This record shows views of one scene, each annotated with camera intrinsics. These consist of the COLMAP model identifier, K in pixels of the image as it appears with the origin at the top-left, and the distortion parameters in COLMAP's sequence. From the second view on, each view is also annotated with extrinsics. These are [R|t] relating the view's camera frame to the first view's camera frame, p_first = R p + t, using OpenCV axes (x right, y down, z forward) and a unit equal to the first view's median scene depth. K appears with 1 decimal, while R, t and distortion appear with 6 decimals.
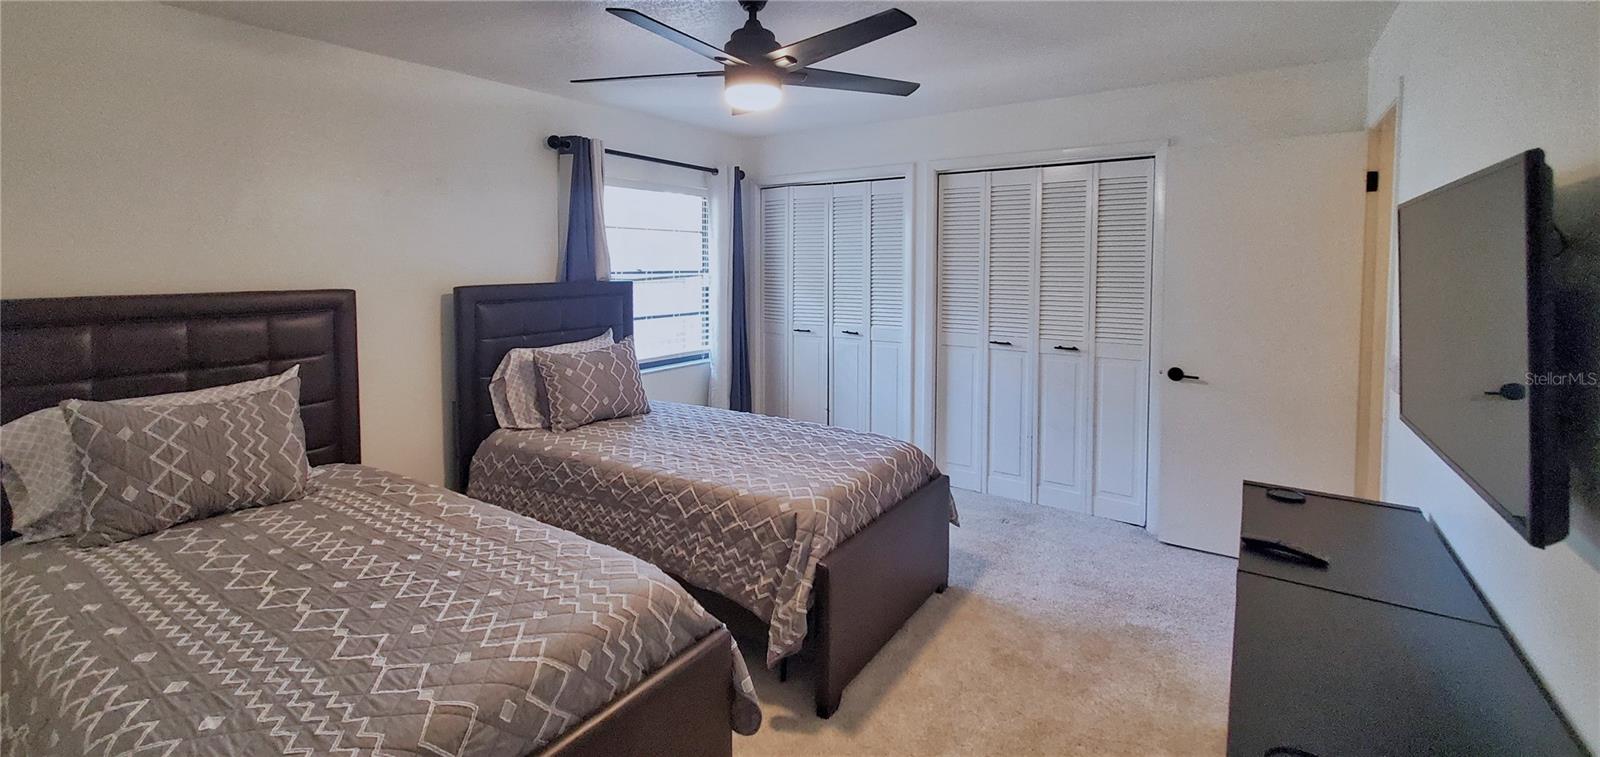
lens RADIAL K [[654.3, 0, 798.3], [0, 654.3, 294.9], [0, 0, 1]] dist [0.000857, 0.000166]
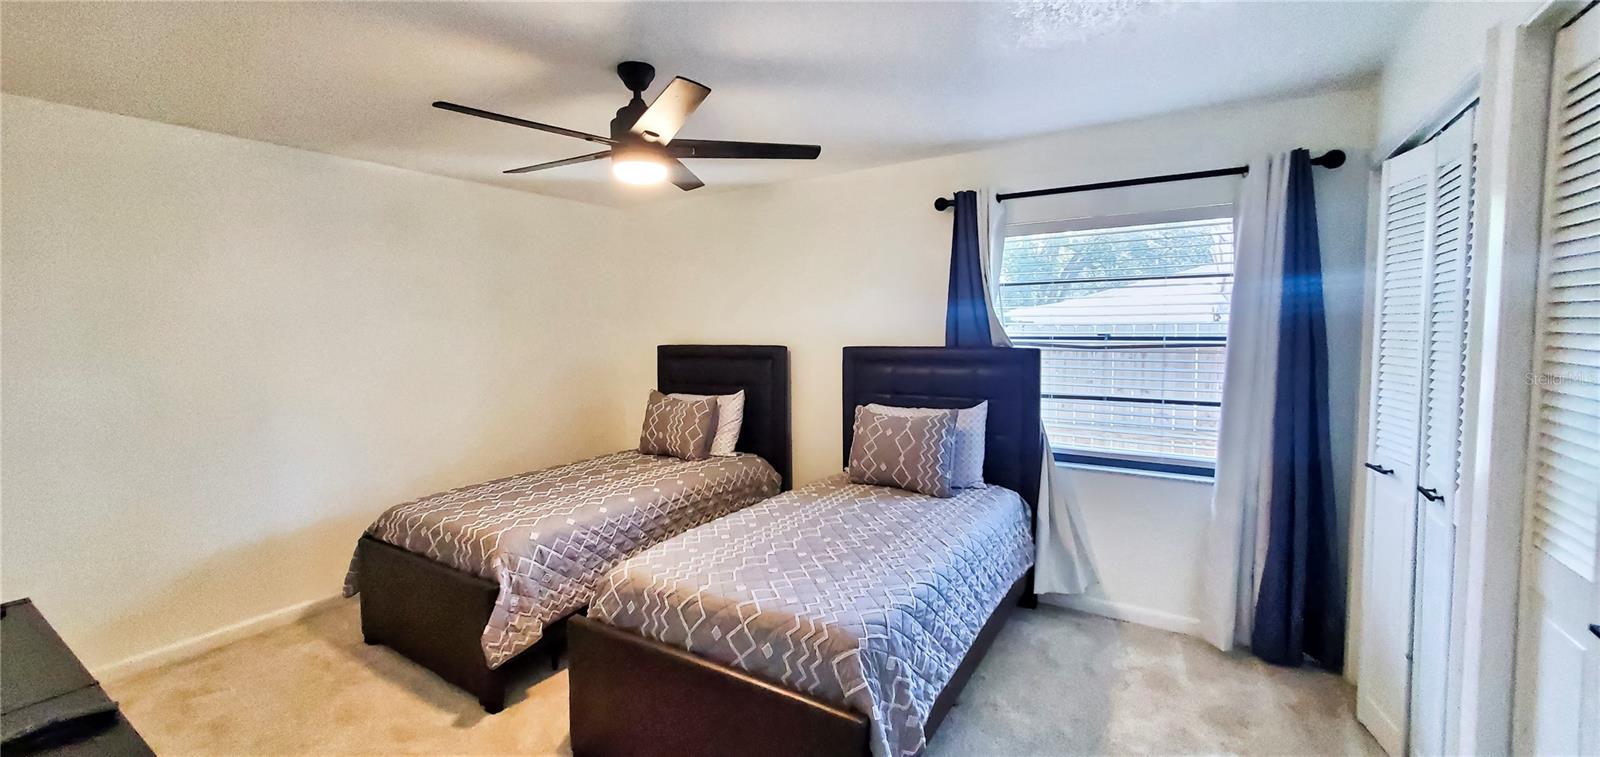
lens RADIAL K [[618.2, 0, 800.0], [0, 618.2, 378.5], [0, 0, 1]] dist [0.000218, -0.000027]
pose [[0.047767, 0.085129, -0.995224, 0.532599], [-0.040761, 0.995698, 0.083214, -0.038139], [0.998026, 0.036592, 0.051031, 0.702012]]
